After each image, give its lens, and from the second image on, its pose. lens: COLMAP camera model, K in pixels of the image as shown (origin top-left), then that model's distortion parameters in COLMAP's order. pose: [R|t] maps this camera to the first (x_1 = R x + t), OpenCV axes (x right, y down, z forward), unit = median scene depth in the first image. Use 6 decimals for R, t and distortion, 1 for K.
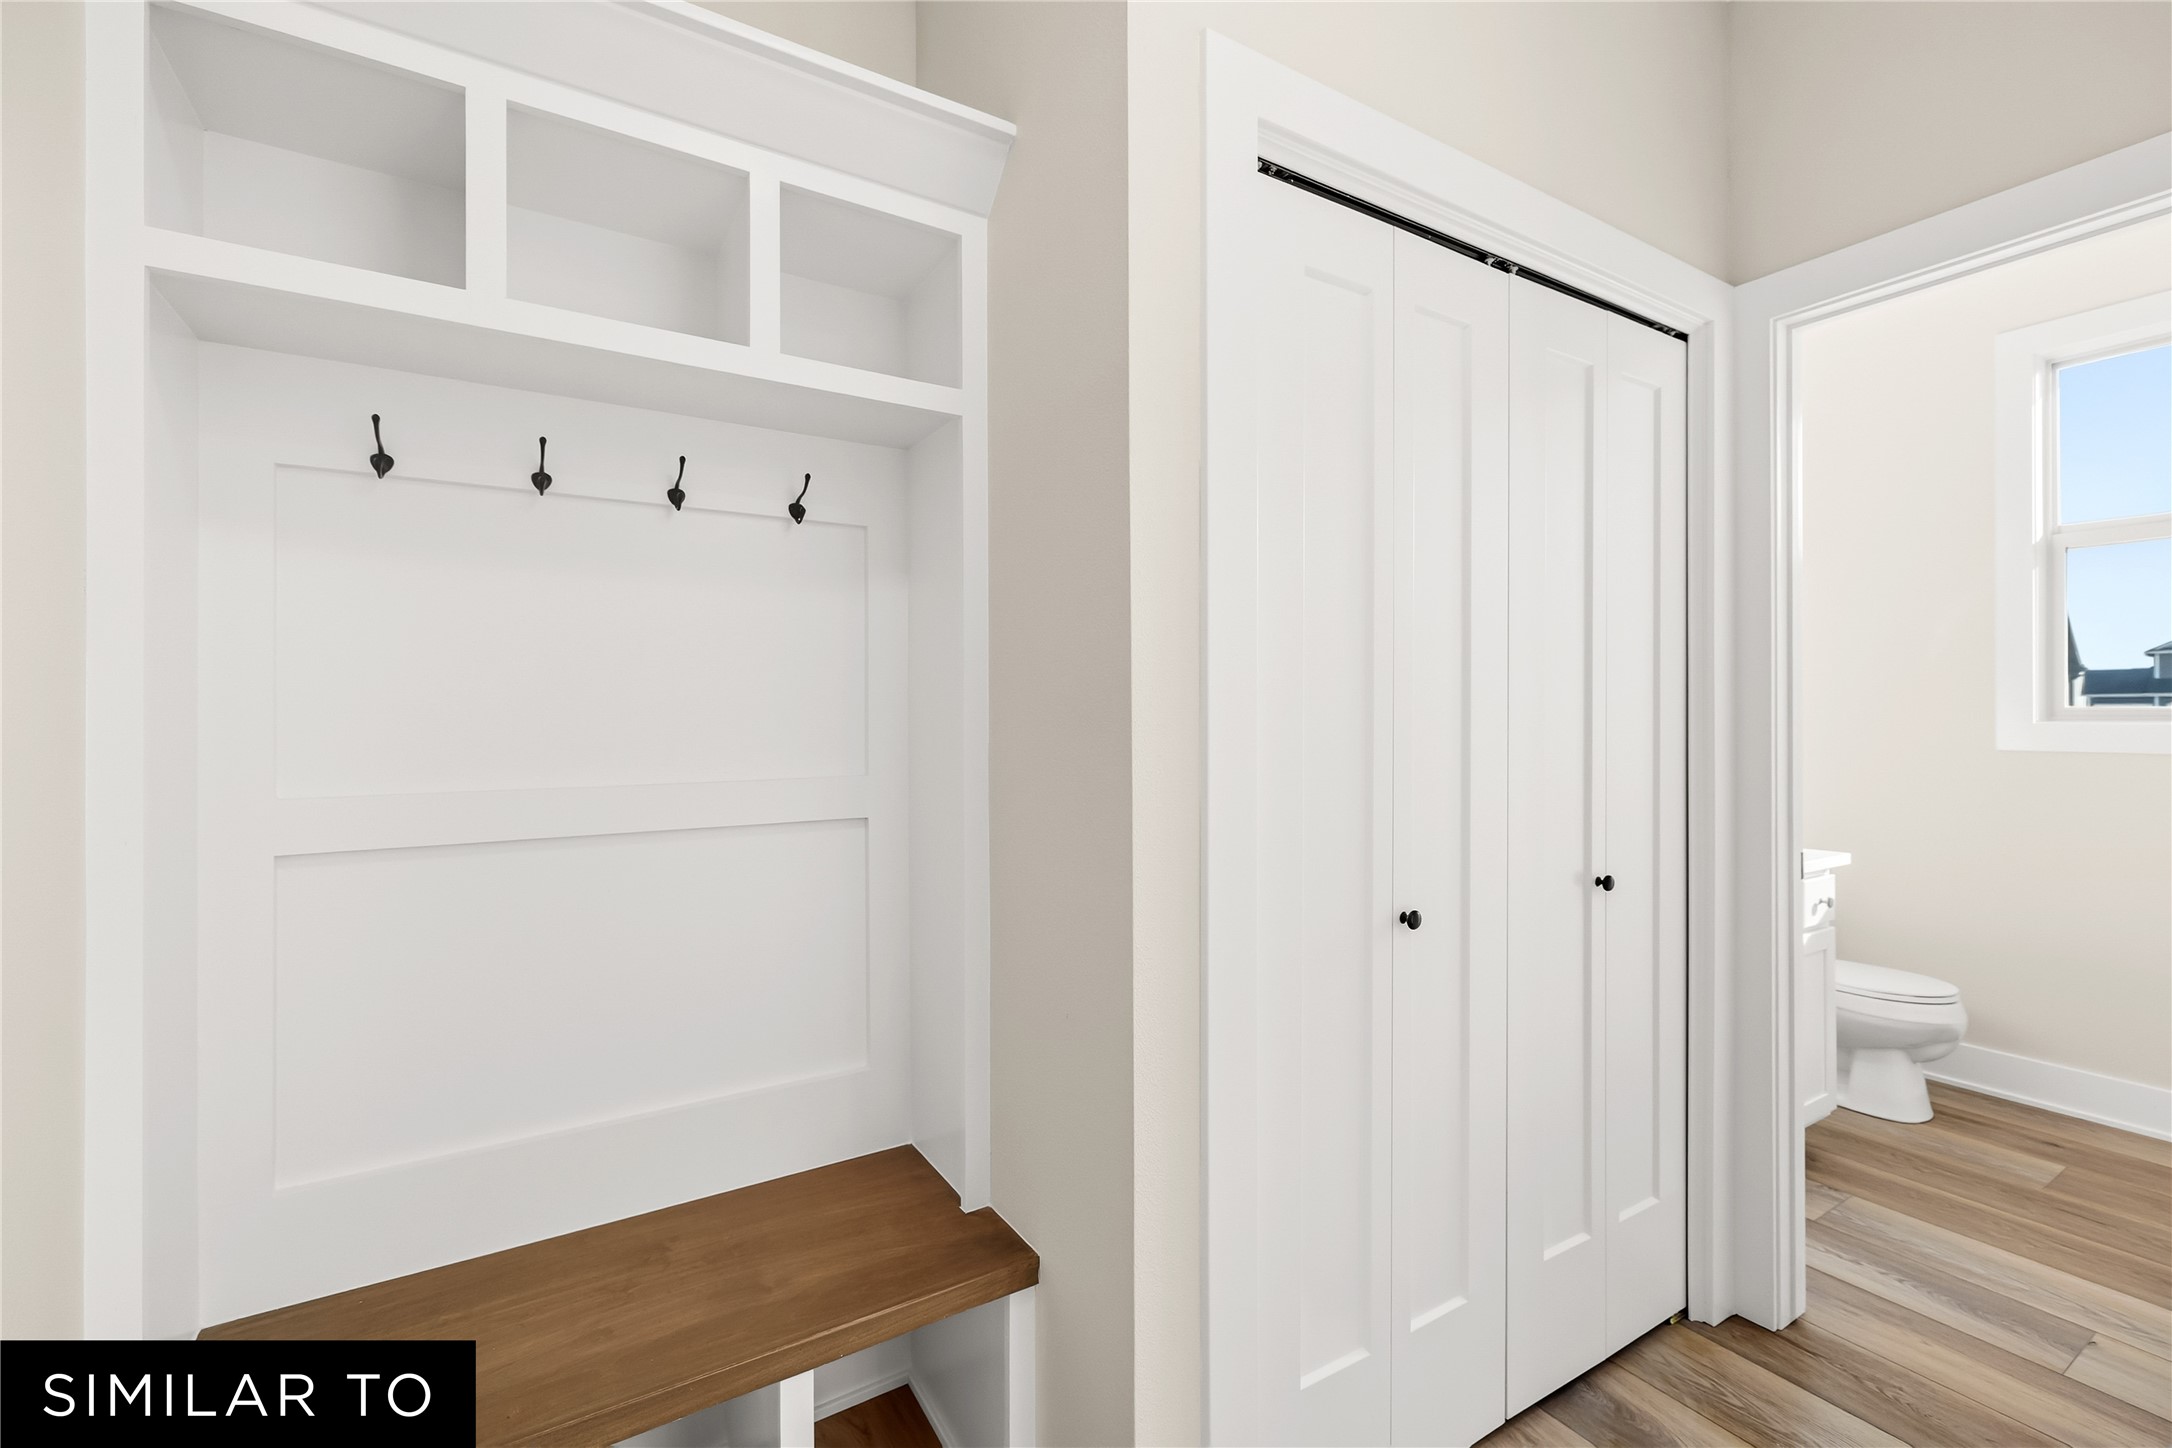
lens RADIAL K [[936.0, 0, 1088.8], [0, 936.0, 721.2], [0, 0, 1]] dist [0.008042, -0.000451]
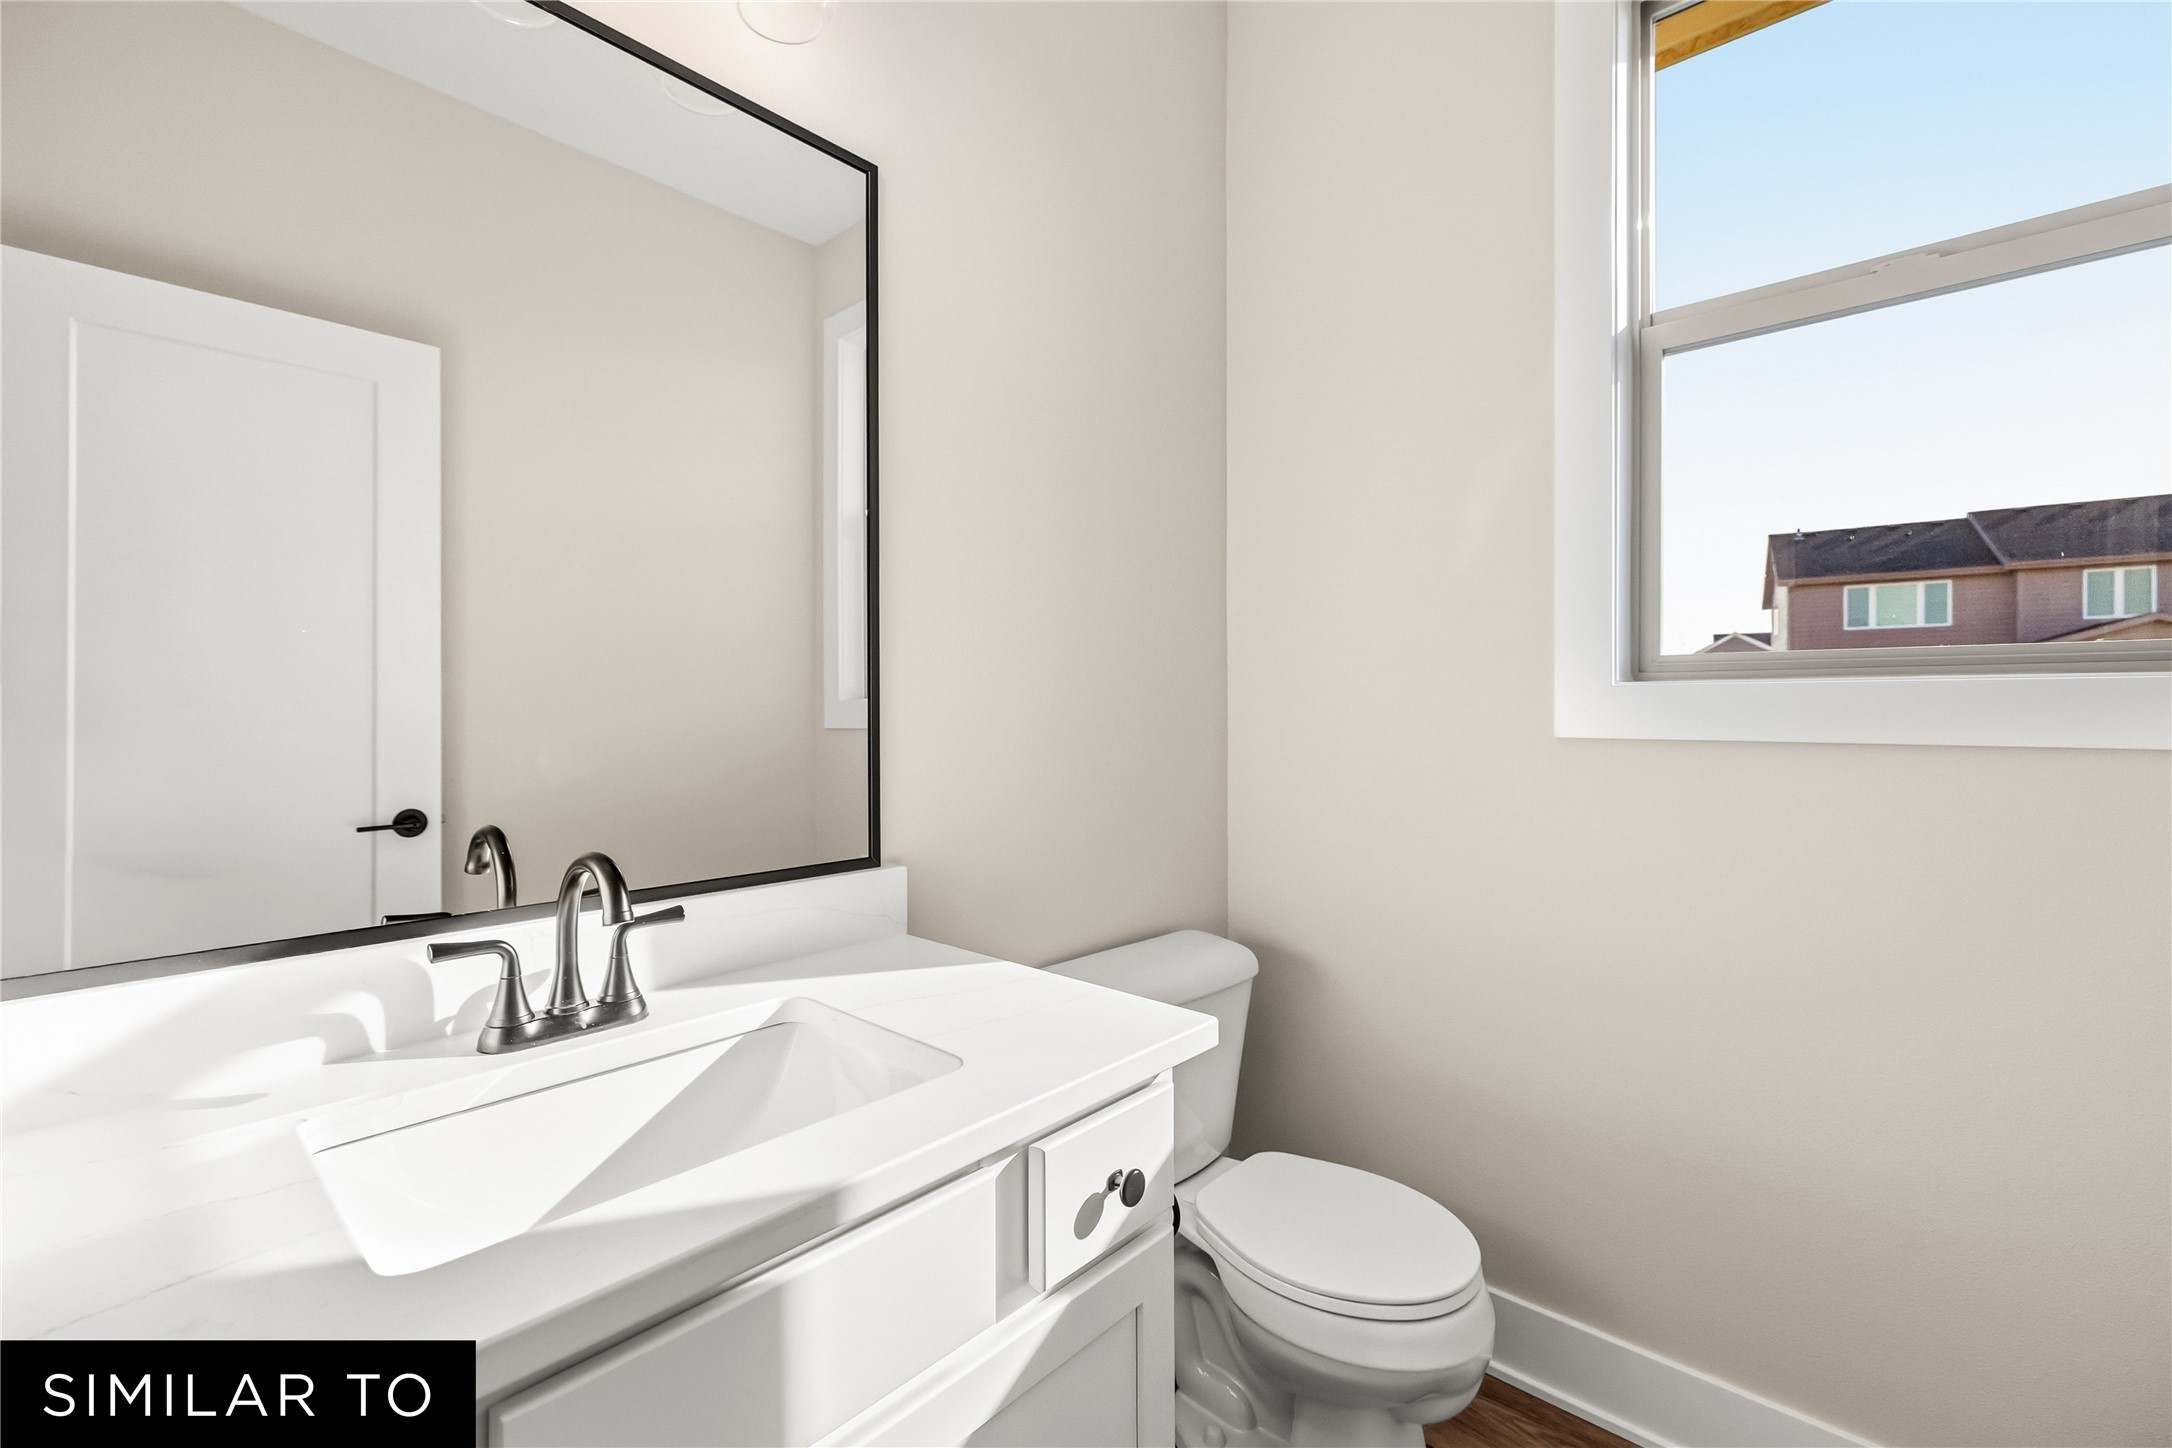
lens RADIAL K [[936.0, 0, 1084.8], [0, 936.0, 720.3], [0, 0, 1]] dist [0.008042, -0.000451]
pose [[0.961143, 0.003378, 0.276031, 0.591313], [-0.004965, 0.999975, 0.005051, 0.018354], [-0.276007, -0.006226, 0.961135, 0.593184]]
